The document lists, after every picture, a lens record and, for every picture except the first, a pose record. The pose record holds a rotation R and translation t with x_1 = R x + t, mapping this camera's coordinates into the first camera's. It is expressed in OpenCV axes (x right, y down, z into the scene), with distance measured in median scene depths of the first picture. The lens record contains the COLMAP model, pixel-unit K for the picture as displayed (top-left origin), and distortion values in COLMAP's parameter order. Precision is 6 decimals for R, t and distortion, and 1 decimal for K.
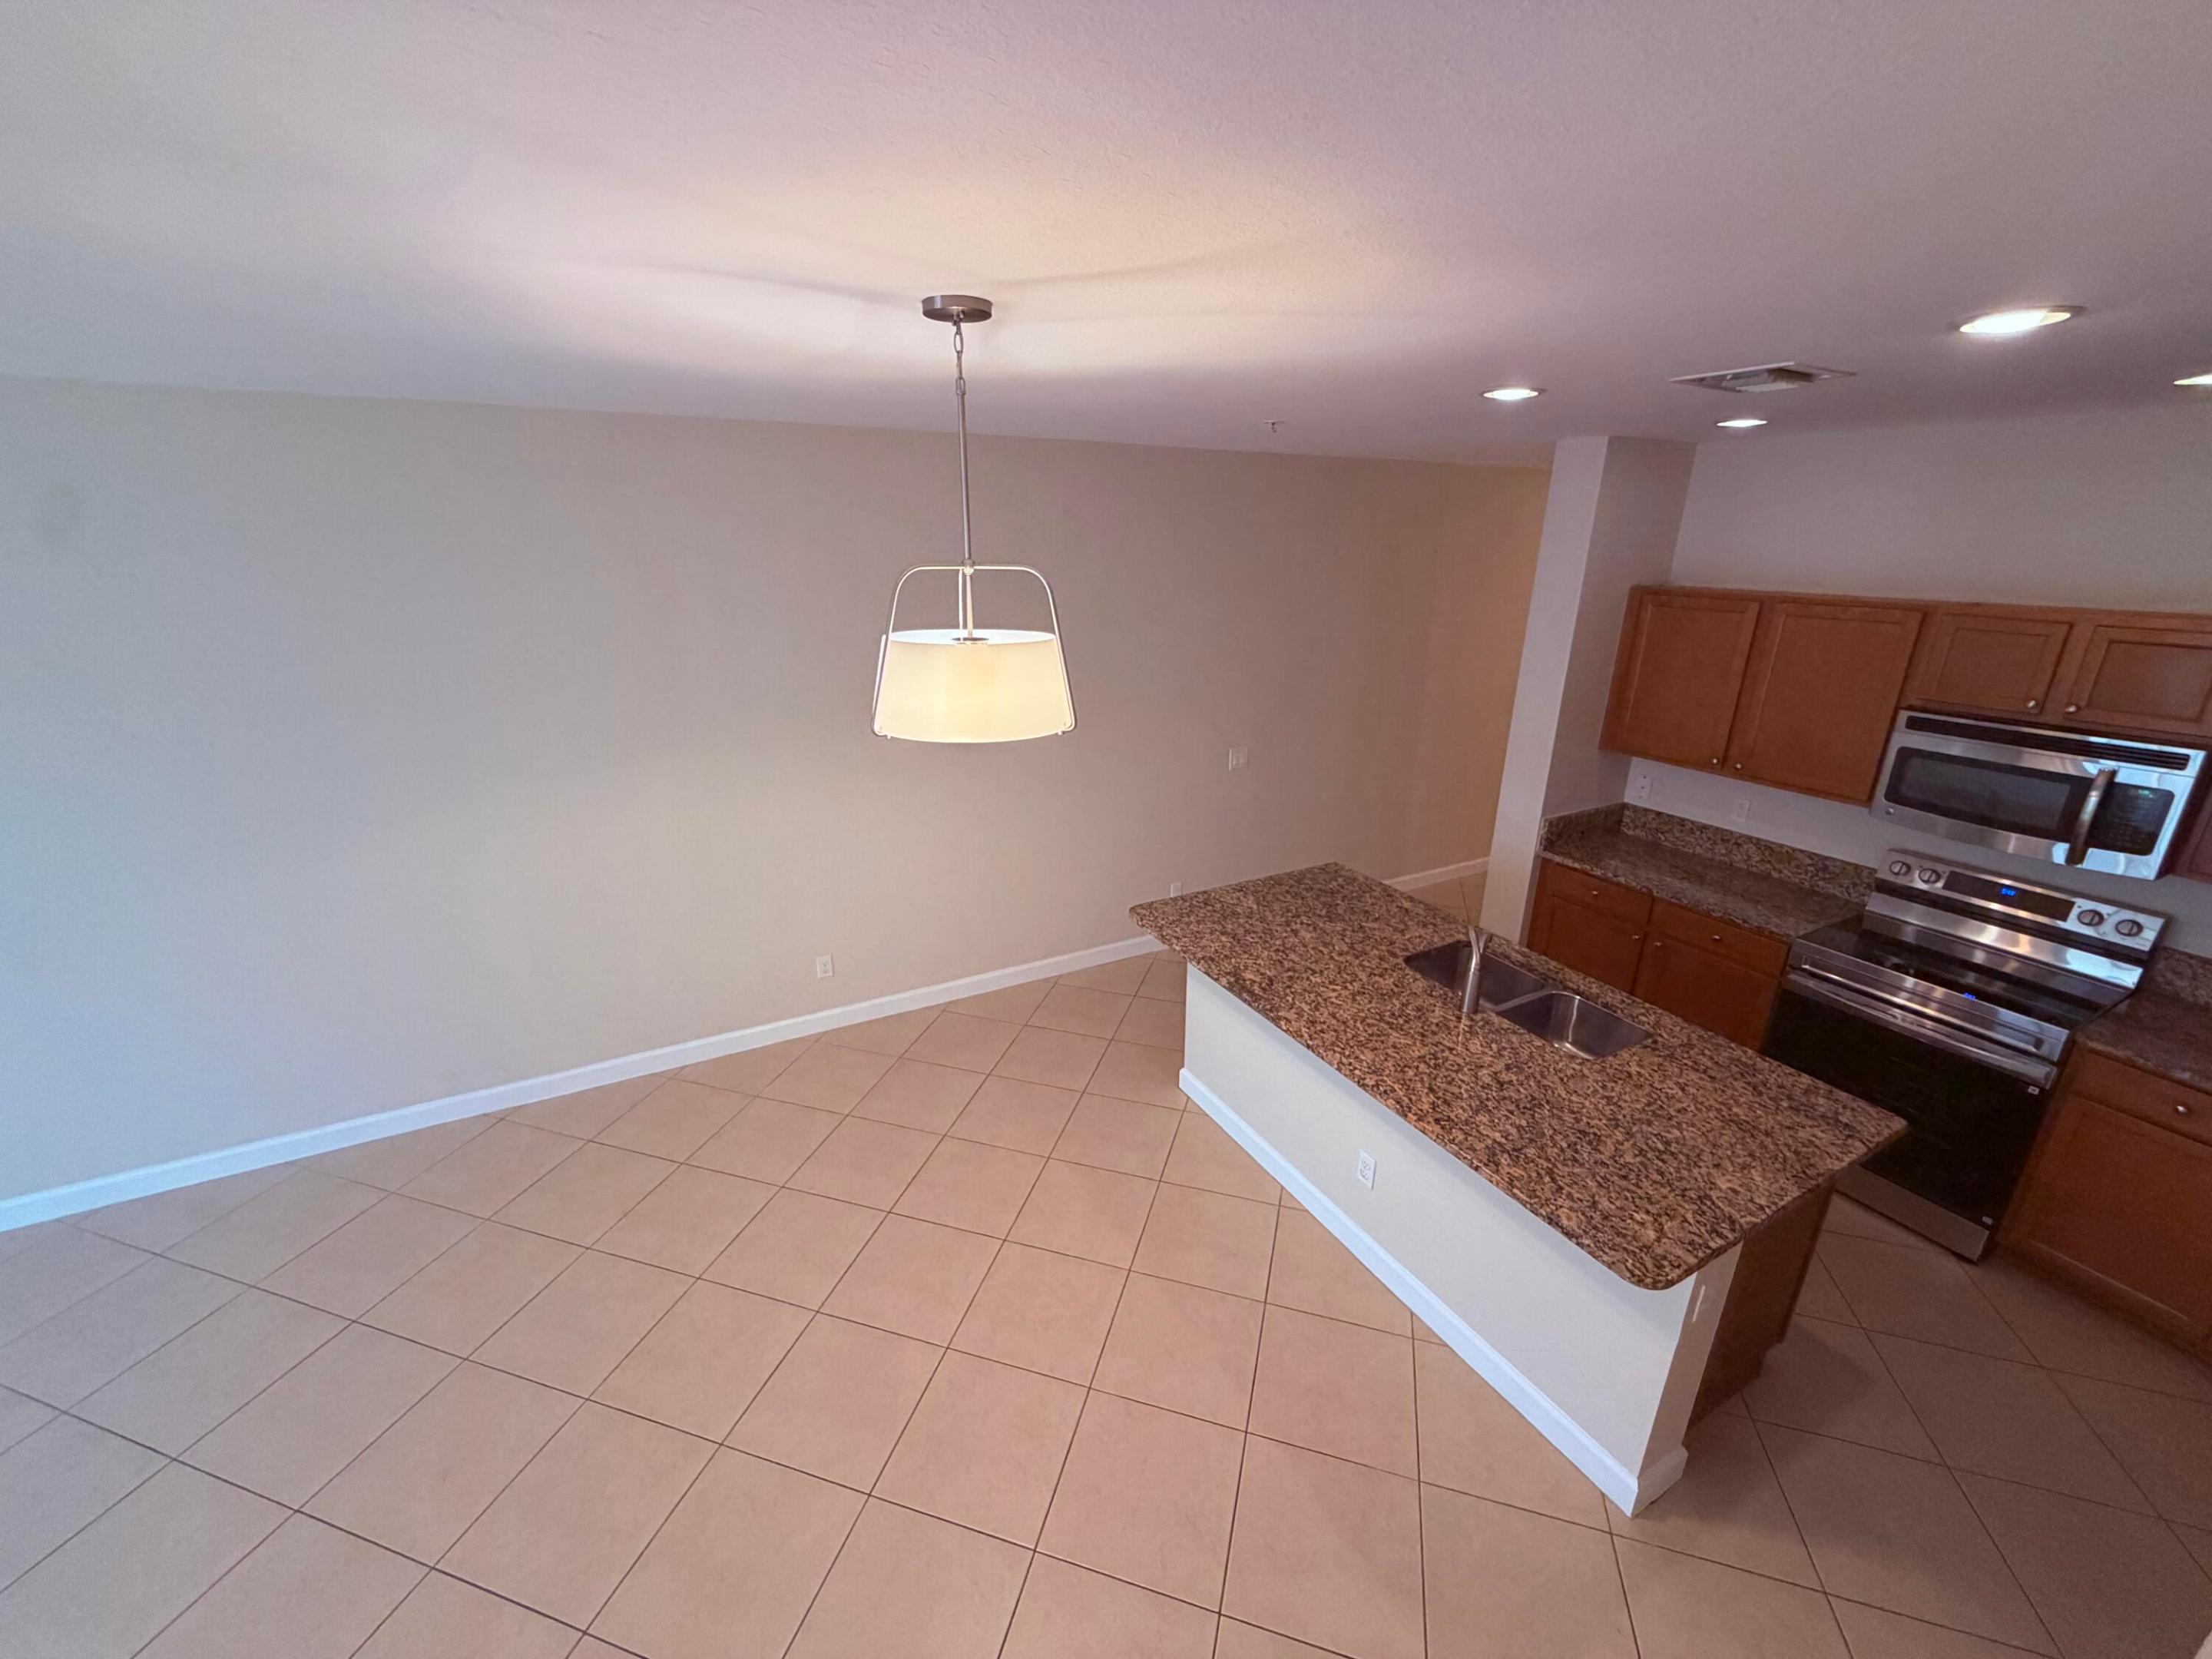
lens RADIAL K [[883.7, 0, 1106.0], [0, 883.7, 829.5], [0, 0, 1]] dist [-0.000781, -0.000122]
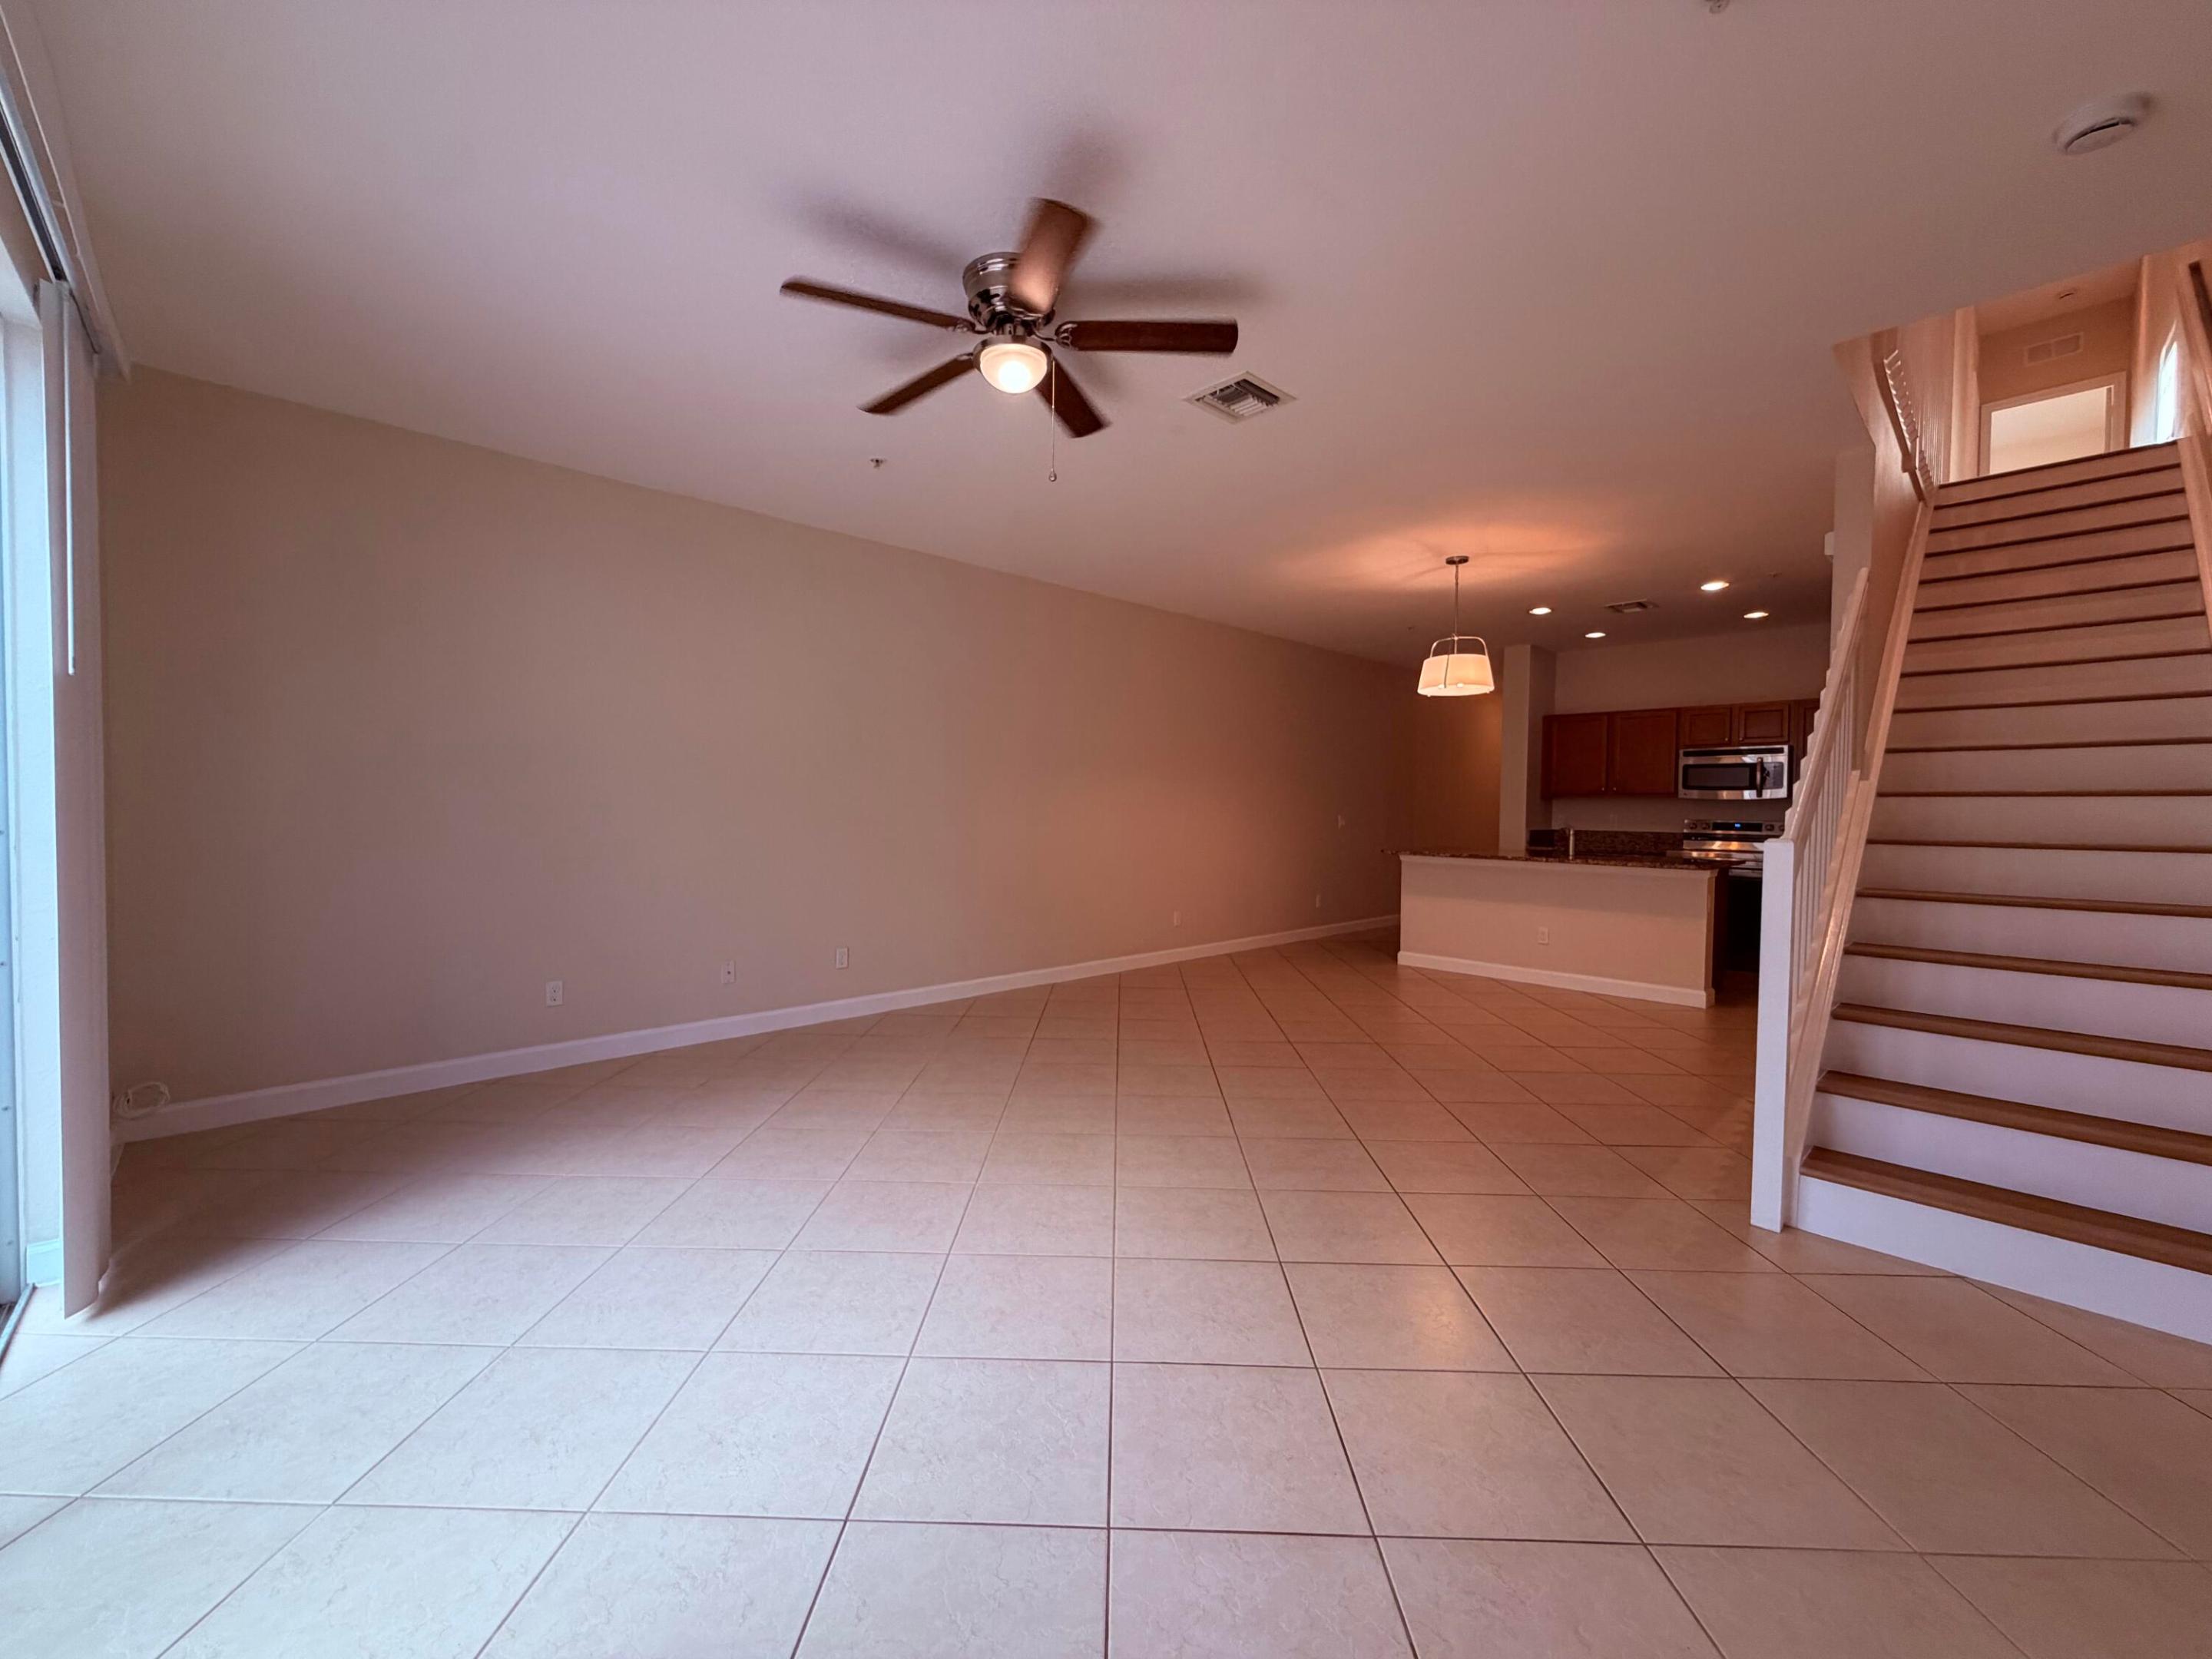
lens RADIAL K [[891.0, 0, 1106.0], [0, 891.0, 829.5], [0, 0, 1]] dist [-0.001054, 0.000168]
pose [[0.962668, -0.002187, 0.270675, -1.185838], [0.082219, 0.955085, -0.284697, 0.607465], [-0.257895, 0.296324, 0.919610, -0.701799]]
